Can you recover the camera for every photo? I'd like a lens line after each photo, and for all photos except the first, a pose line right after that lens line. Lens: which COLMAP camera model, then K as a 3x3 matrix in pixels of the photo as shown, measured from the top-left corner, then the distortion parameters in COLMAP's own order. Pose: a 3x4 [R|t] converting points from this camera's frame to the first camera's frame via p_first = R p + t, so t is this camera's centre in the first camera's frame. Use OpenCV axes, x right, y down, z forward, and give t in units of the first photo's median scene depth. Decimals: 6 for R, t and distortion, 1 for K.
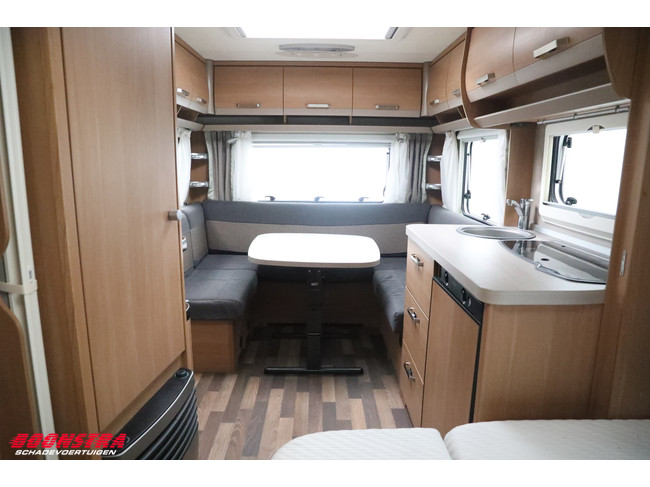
lens RADIAL K [[438.6, 0, 325.0], [0, 438.6, 243.5], [0, 0, 1]] dist [-0.114239, 0.084970]
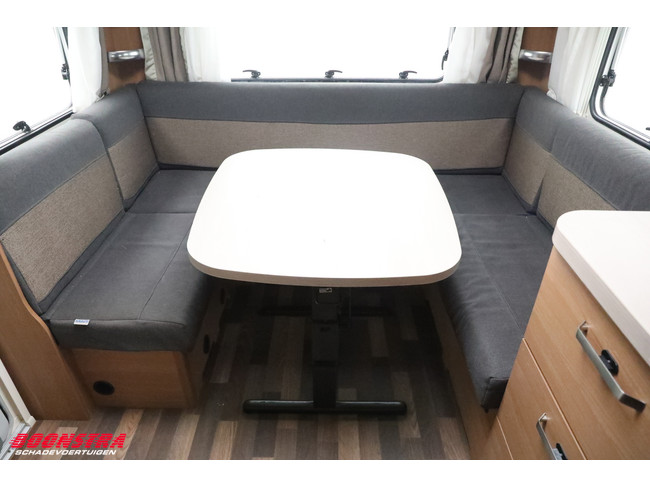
lens RADIAL K [[438.6, 0, 325.0], [0, 438.6, 243.5], [0, 0, 1]] dist [-0.114239, 0.084970]
pose [[0.999546, 0.005737, -0.029567, -0.006875], [0.005086, 0.935436, 0.353460, -0.100762], [0.029686, -0.353450, 0.934982, 0.394749]]
